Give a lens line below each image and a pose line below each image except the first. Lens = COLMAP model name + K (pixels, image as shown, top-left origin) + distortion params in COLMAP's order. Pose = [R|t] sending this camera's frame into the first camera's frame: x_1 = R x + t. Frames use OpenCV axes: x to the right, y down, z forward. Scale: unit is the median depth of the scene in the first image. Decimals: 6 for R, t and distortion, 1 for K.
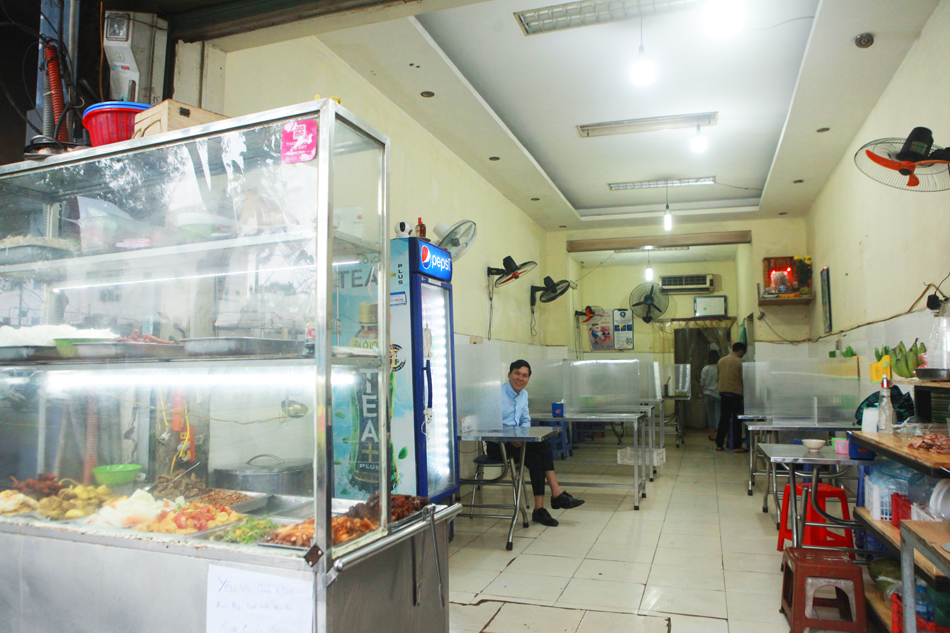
lens RADIAL K [[662.3, 0, 477.0], [0, 662.3, 316.2], [0, 0, 1]] dist [-0.095542, 0.055466]
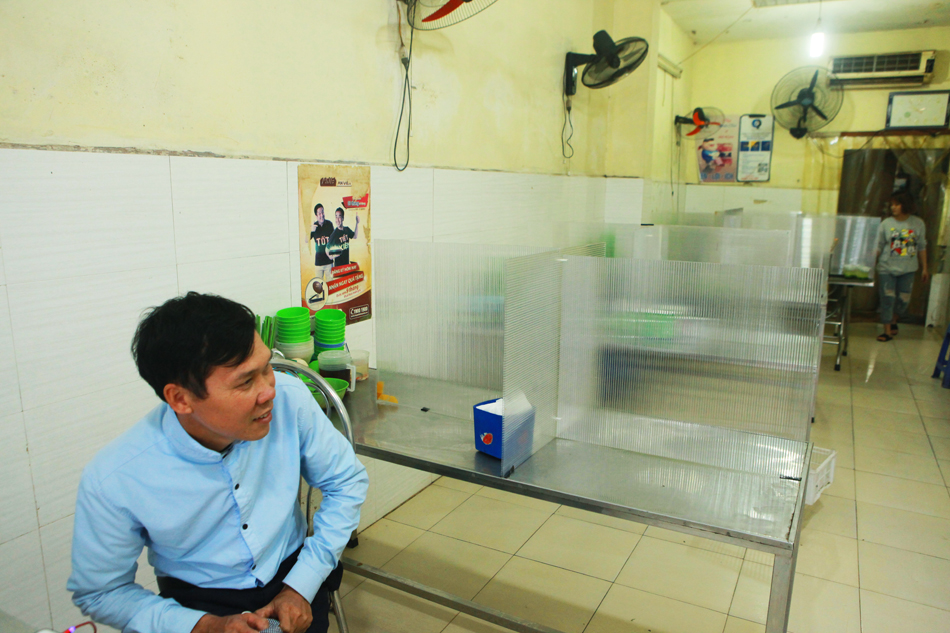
lens RADIAL K [[662.3, 0, 466.9], [0, 662.3, 318.1], [0, 0, 1]] dist [-0.095542, 0.055466]
pose [[0.983274, 0.049251, -0.175348, 0.073930], [0.000340, 0.962247, 0.272179, 0.007805], [0.182133, -0.267686, 0.946135, 0.348781]]
